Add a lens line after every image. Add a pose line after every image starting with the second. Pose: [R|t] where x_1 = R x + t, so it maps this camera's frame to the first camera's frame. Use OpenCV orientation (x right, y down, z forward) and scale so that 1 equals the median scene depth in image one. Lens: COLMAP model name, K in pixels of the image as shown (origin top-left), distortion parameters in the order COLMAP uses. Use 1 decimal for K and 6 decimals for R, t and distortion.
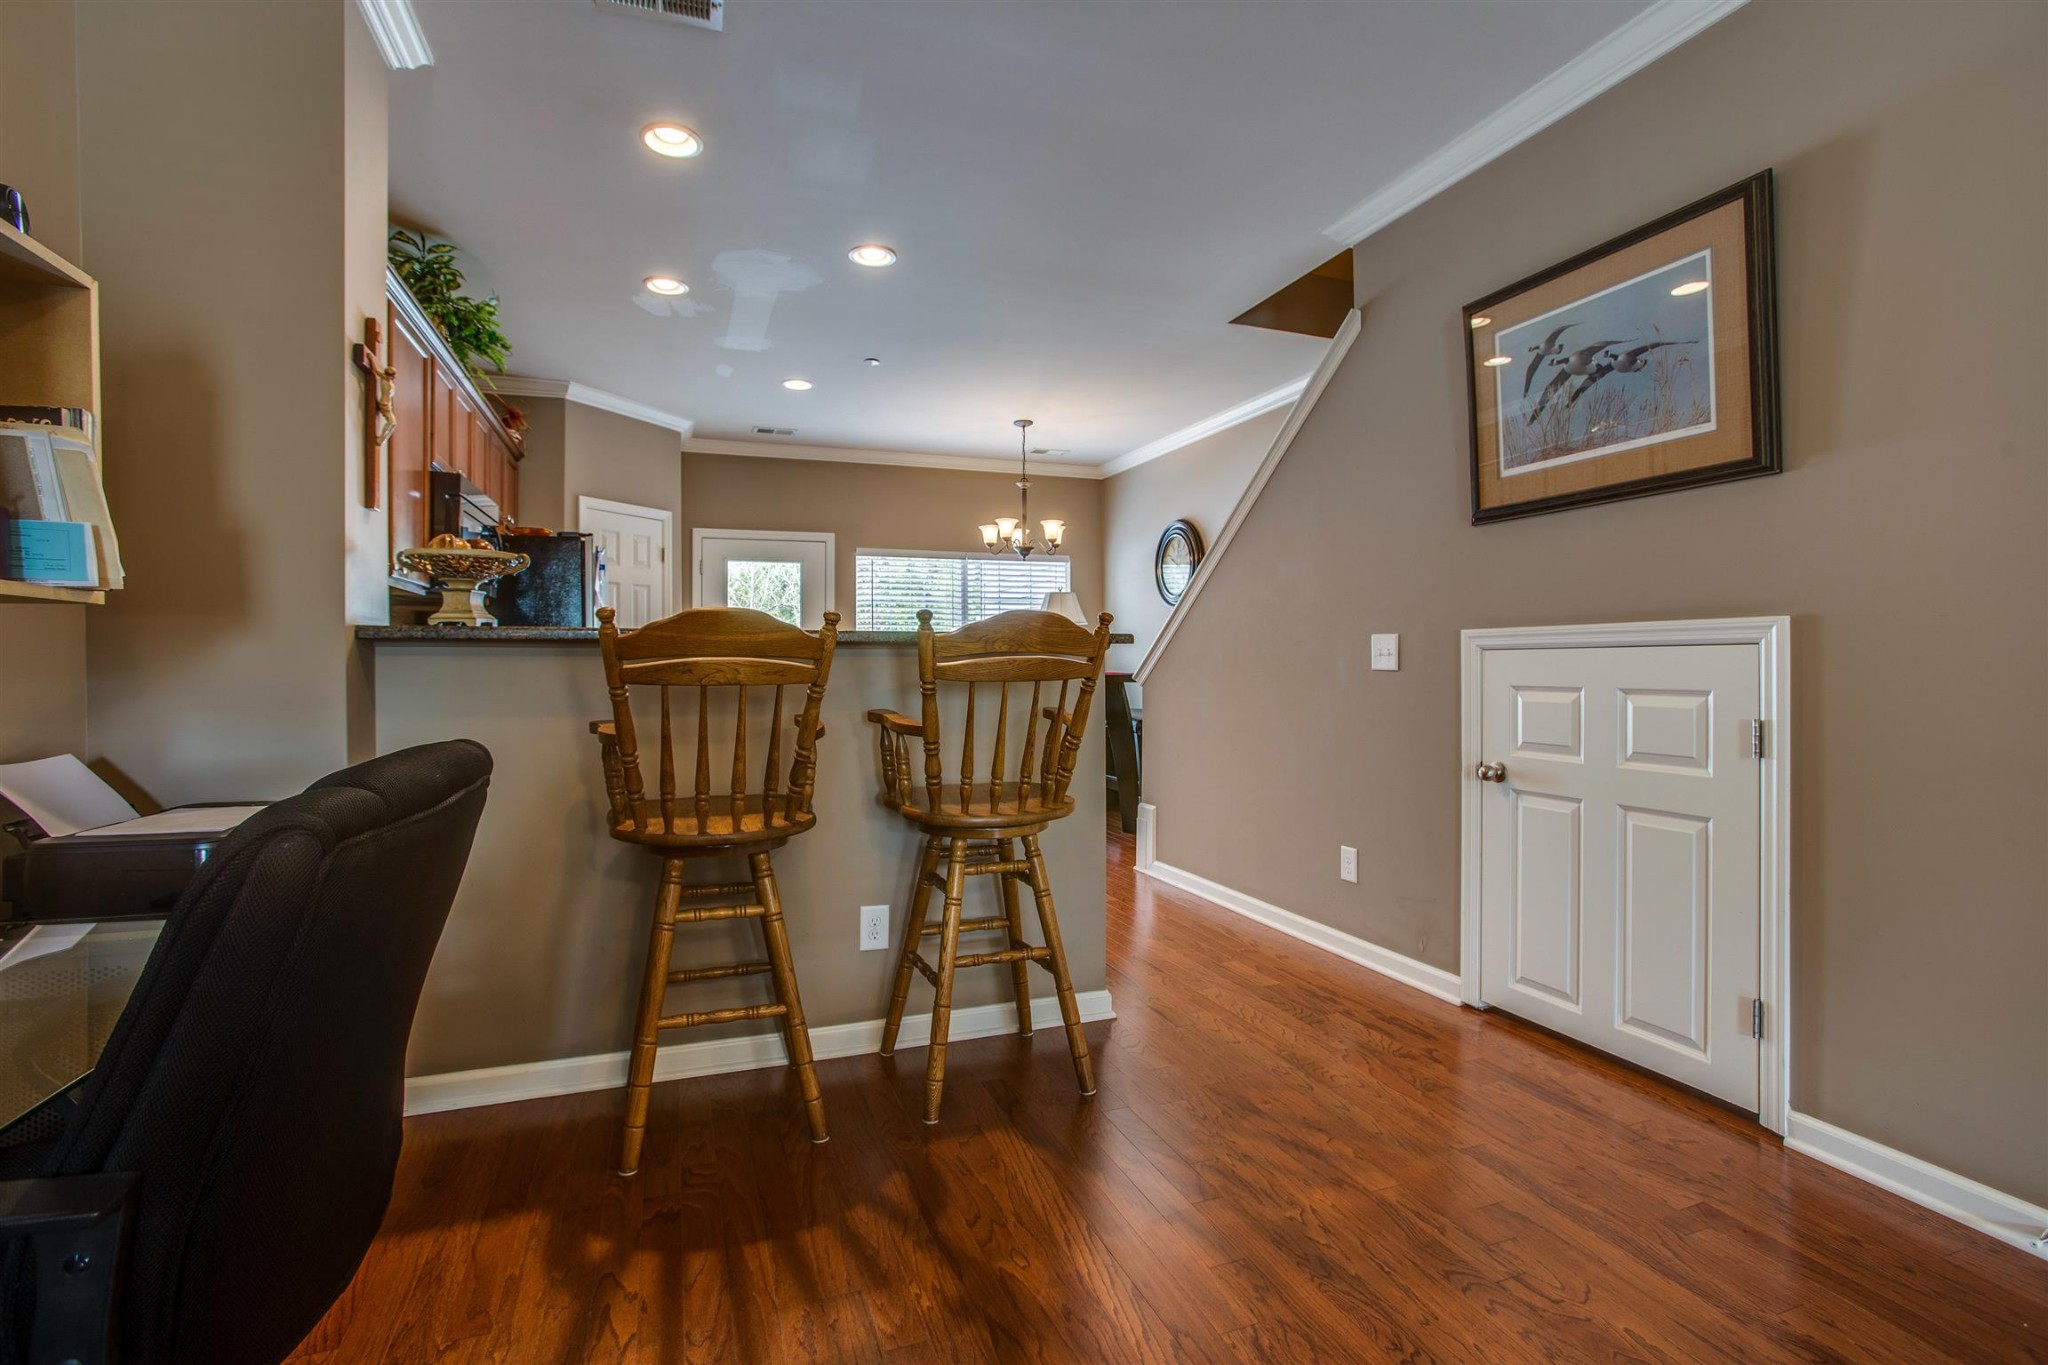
lens RADIAL K [[937.7, 0, 1027.5], [0, 937.7, 667.3], [0, 0, 1]] dist [-0.074199, 0.035922]
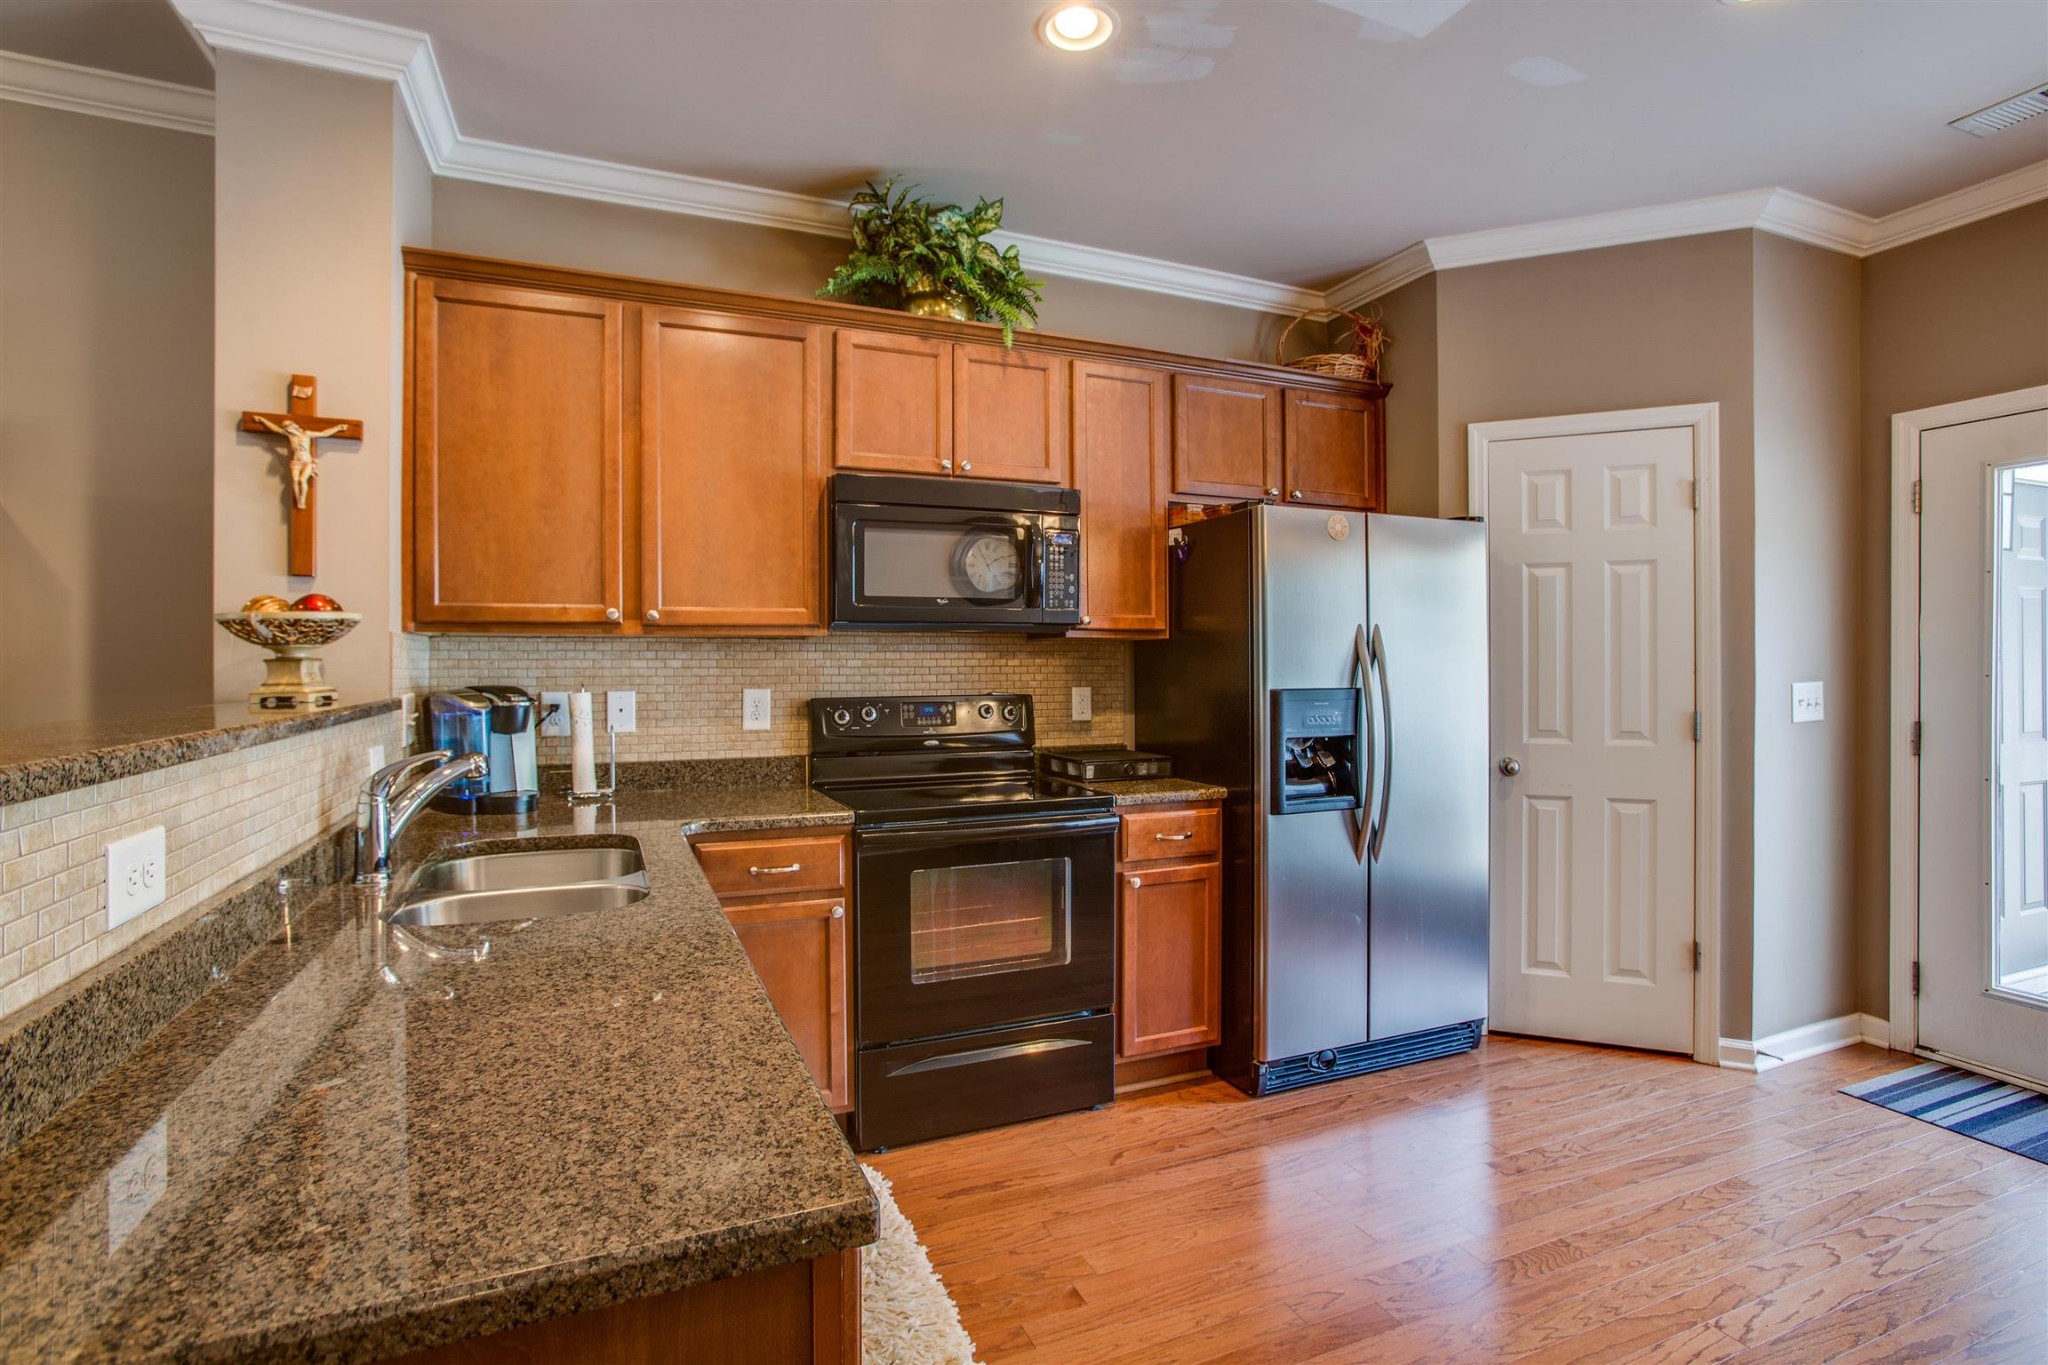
lens RADIAL K [[987.6, 0, 1019.5], [0, 987.6, 666.2], [0, 0, 1]] dist [-0.069137, 0.040148]
pose [[0.024150, 0.004547, -0.999698, 0.155041], [-0.003312, 0.999985, 0.004468, -0.045474], [0.999703, 0.003203, 0.024165, 0.899178]]
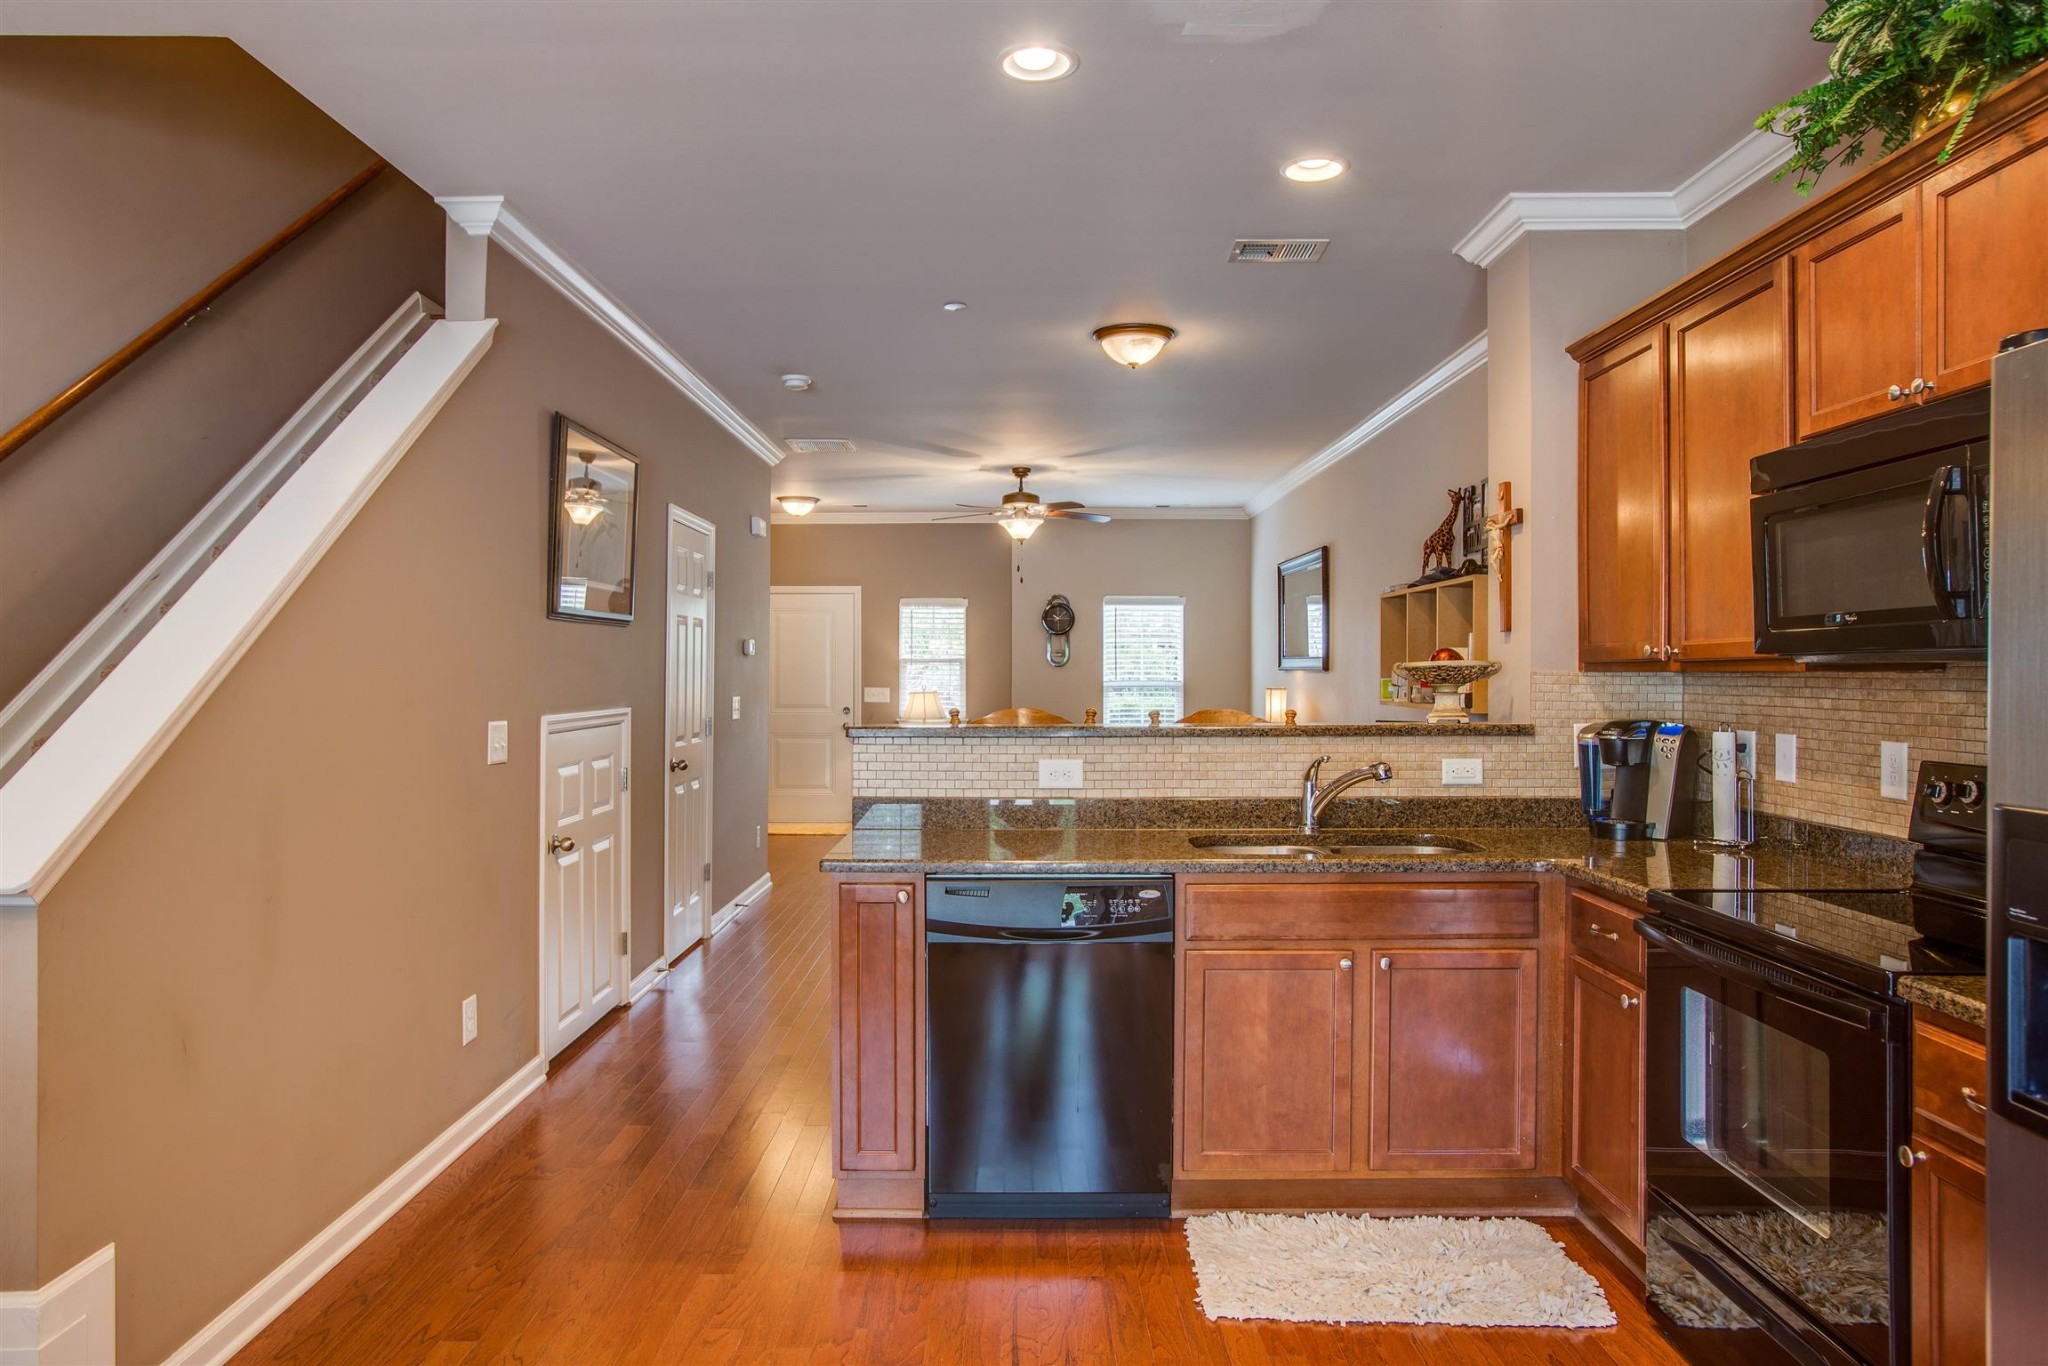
lens RADIAL K [[1019.0, 0, 1033.0], [0, 1019.0, 677.2], [0, 0, 1]] dist [-0.028252, -0.000142]
pose [[-0.937843, 0.003332, 0.347043, -0.328486], [0.004770, 0.999983, 0.003290, -0.062796], [-0.347026, 0.004741, -0.937844, 1.371763]]
